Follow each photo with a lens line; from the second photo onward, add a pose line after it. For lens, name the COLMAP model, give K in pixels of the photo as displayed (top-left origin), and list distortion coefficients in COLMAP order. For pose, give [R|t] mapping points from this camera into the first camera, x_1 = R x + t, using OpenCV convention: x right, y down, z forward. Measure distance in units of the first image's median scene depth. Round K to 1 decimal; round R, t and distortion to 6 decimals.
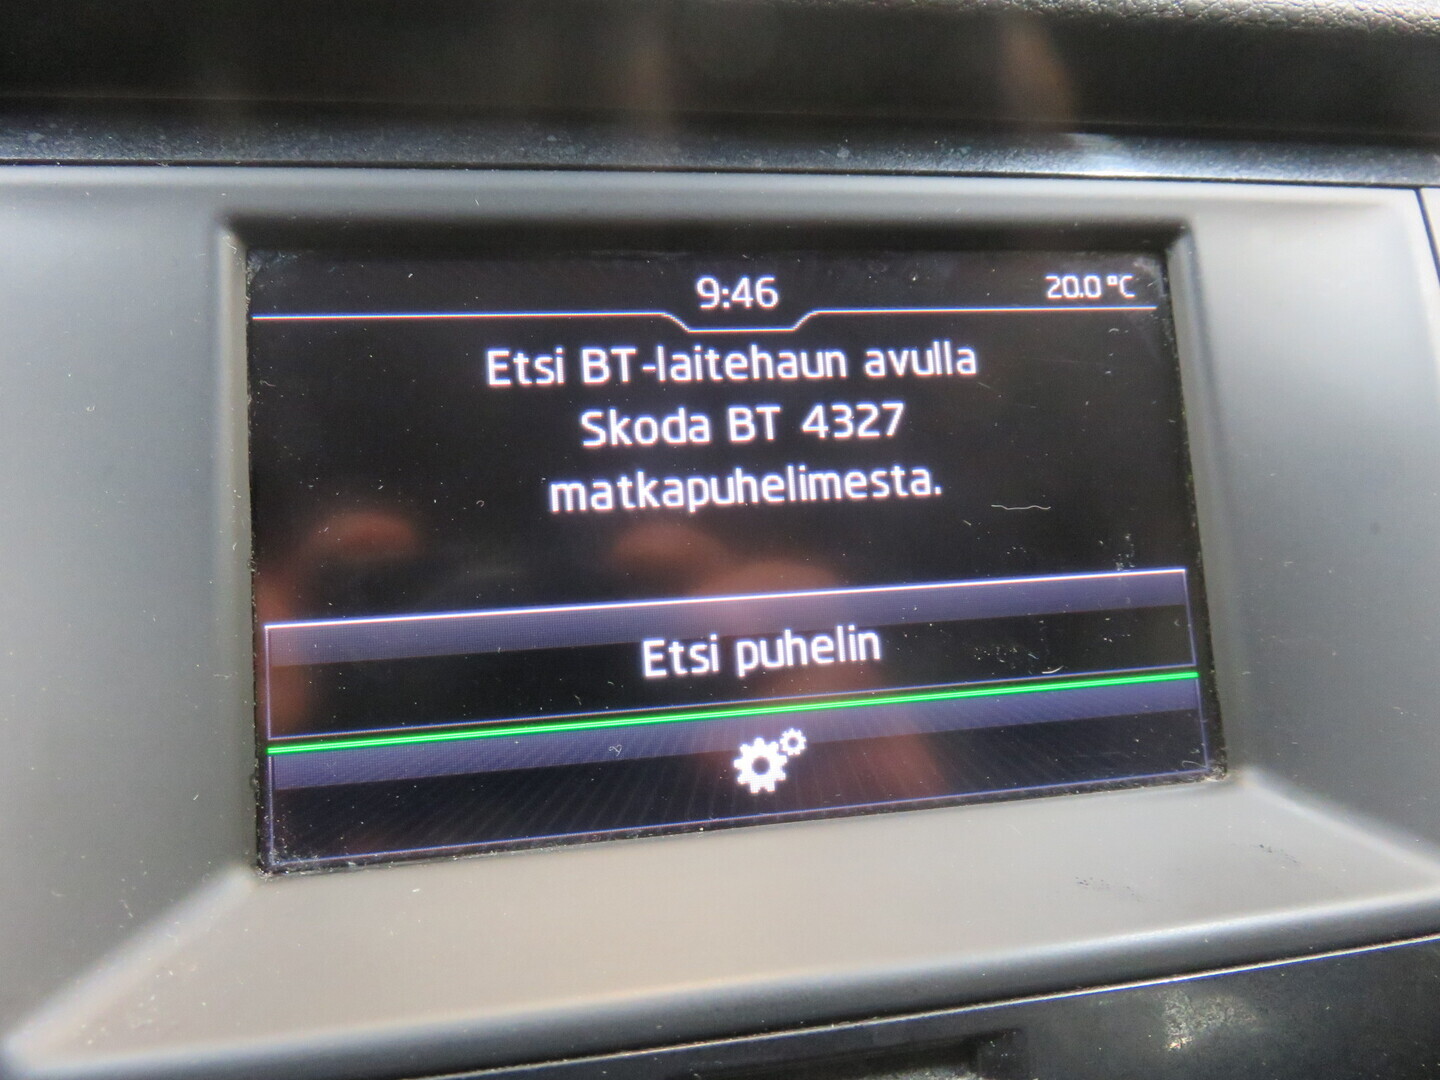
lens RADIAL K [[1076.4, 0, 717.9], [0, 1076.4, 538.3], [0, 0, 1]] dist [-0.006522, 0.001352]
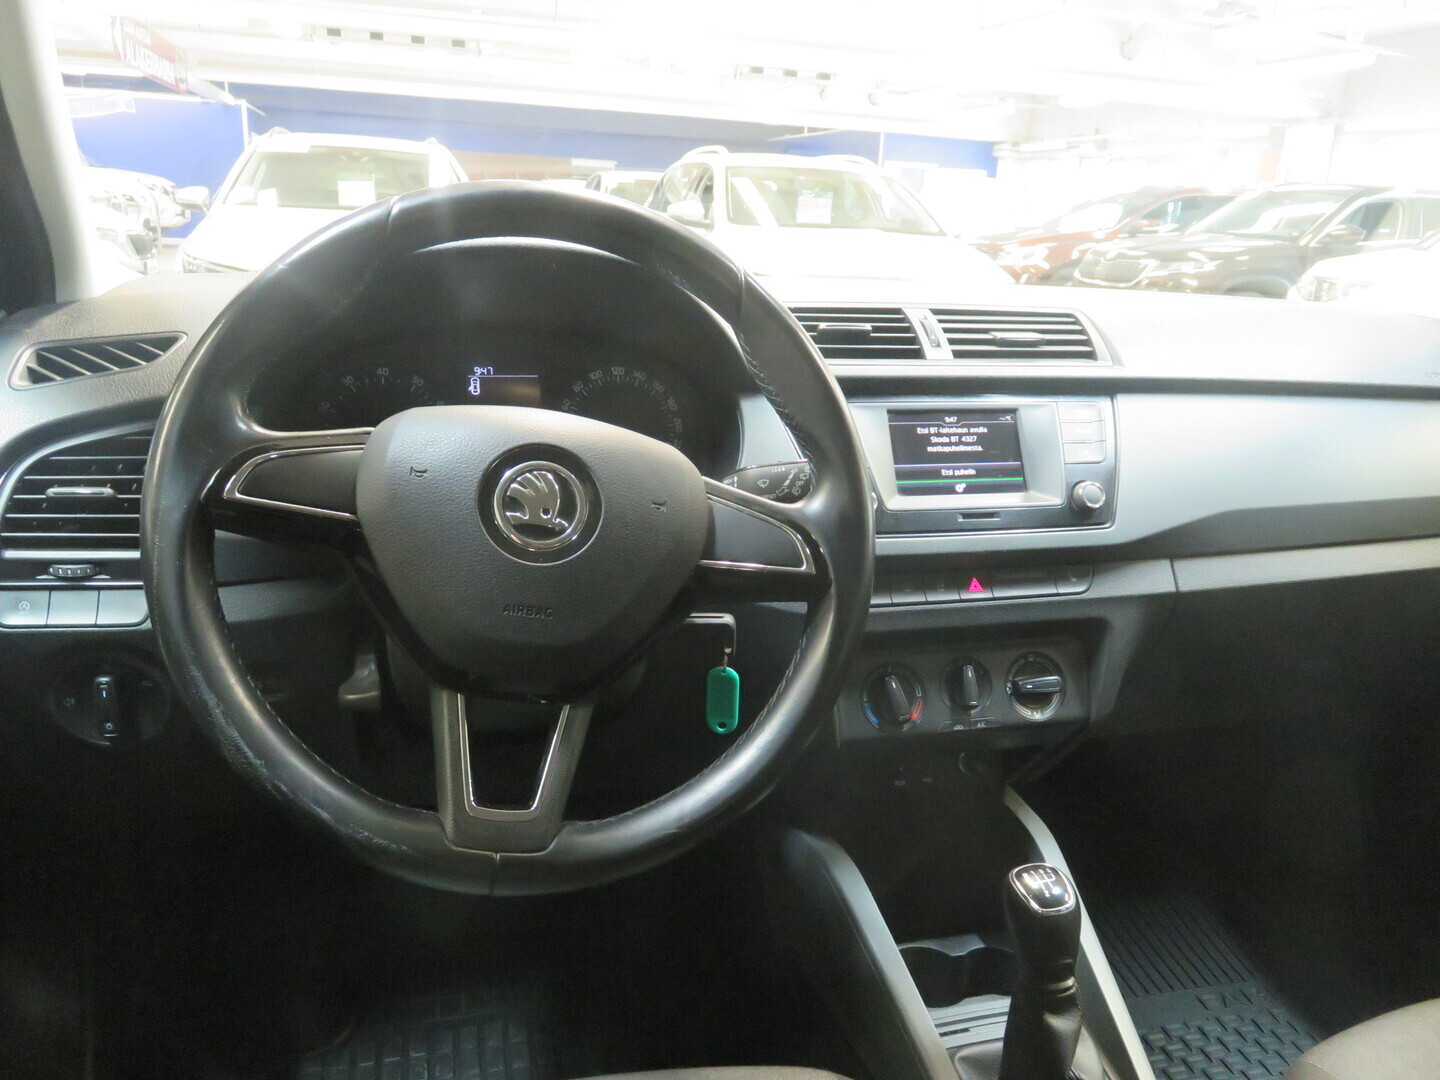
lens RADIAL K [[1076.4, 0, 723.7], [0, 1076.4, 536.9], [0, 0, 1]] dist [-0.006522, 0.001352]
pose [[0.997388, -0.011856, 0.071252, -1.862976], [0.019729, 0.993642, -0.110841, 1.196471], [-0.069485, 0.111958, 0.991281, -5.390307]]
